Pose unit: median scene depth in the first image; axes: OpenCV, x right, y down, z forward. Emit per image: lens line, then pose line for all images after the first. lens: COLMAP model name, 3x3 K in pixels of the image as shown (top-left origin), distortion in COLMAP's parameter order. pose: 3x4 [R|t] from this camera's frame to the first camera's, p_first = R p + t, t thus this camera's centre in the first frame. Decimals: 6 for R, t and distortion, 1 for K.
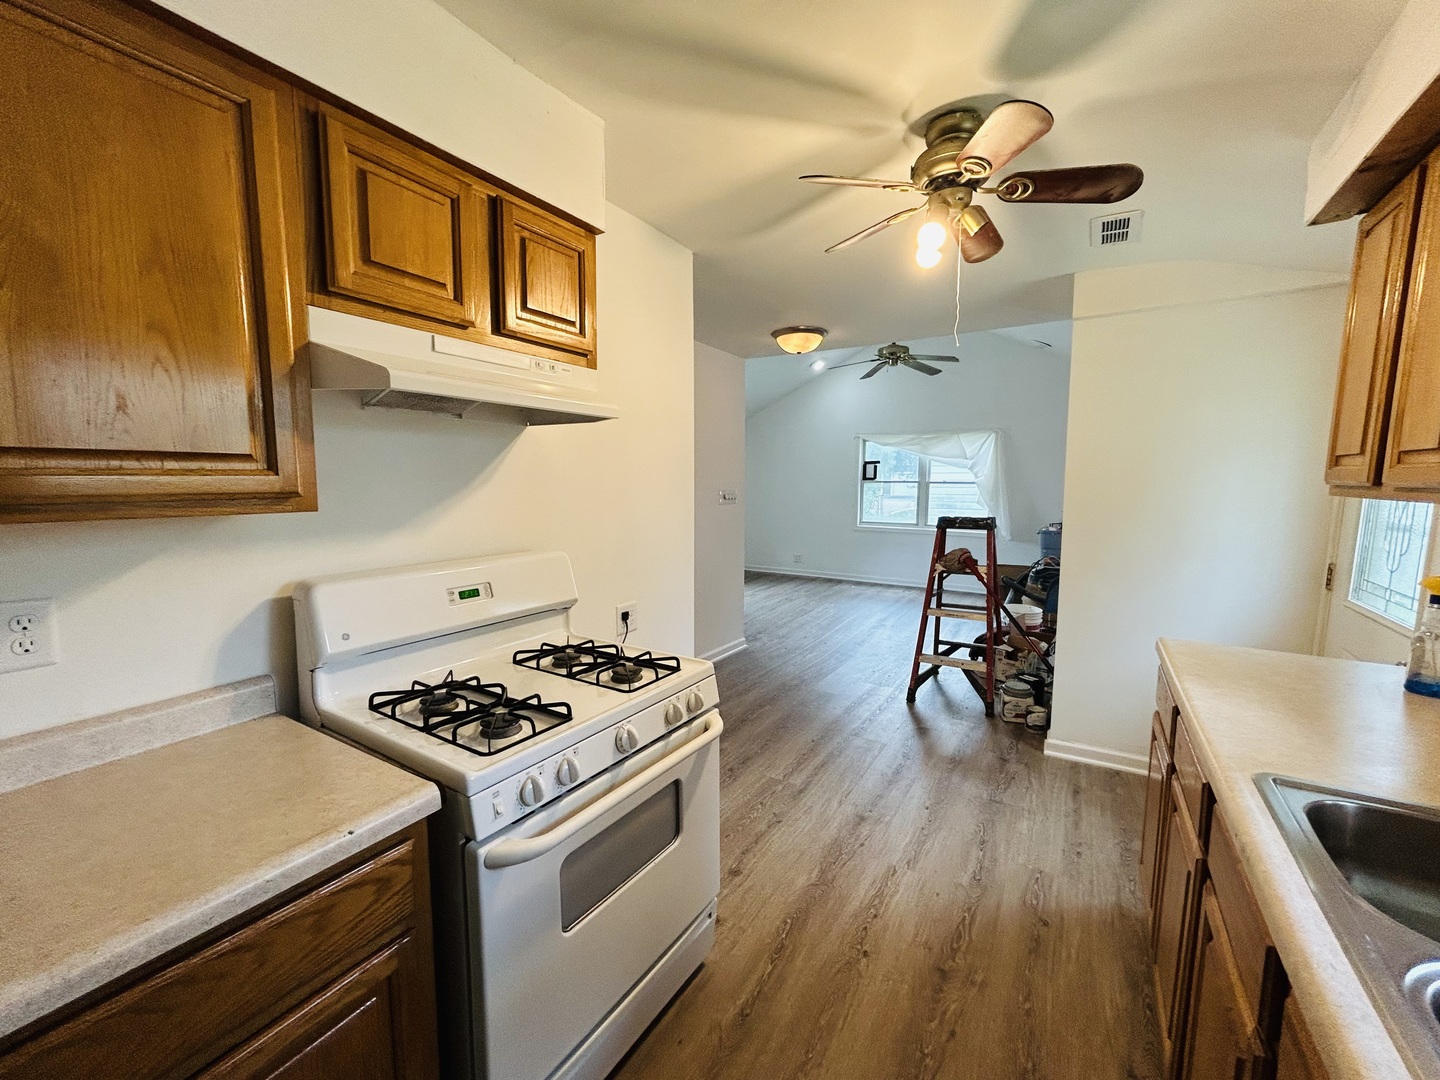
lens RADIAL K [[581.9, 0, 720.0], [0, 581.9, 540.0], [0, 0, 1]] dist [-0.001771, 0.000618]
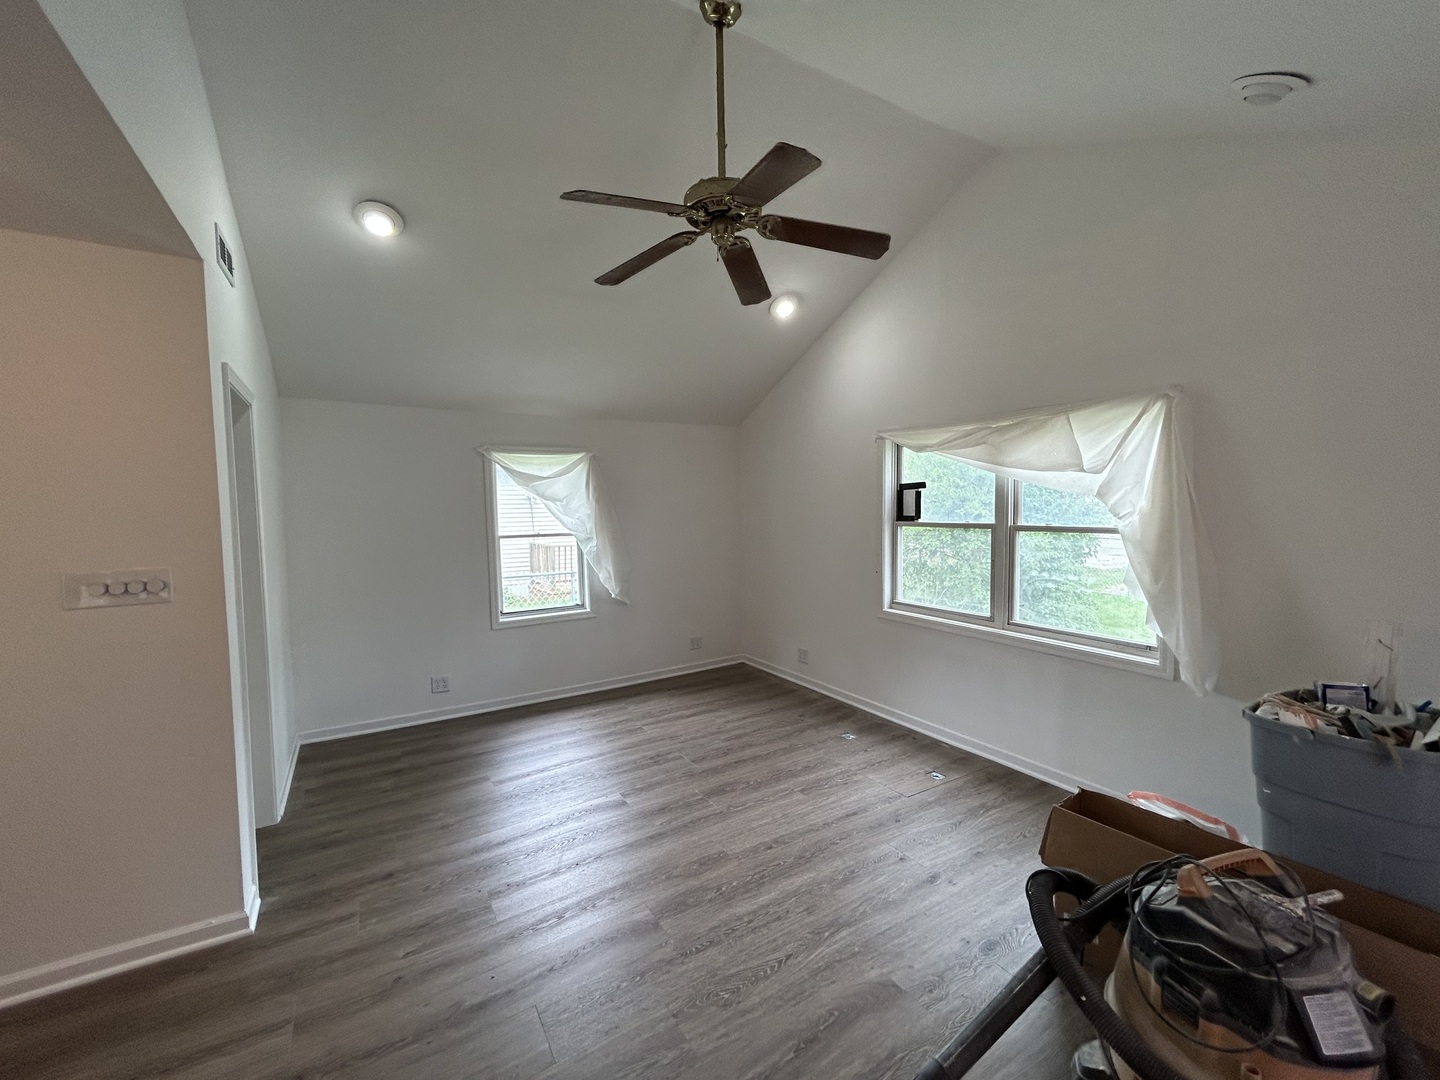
lens RADIAL K [[581.9, 0, 720.0], [0, 581.9, 540.0], [0, 0, 1]] dist [-0.001771, 0.000618]
pose [[0.892589, 0.011428, -0.450725, 0.344215], [-0.031069, 0.998861, -0.036202, -0.063665], [0.449799, 0.046317, 0.891928, 0.482376]]
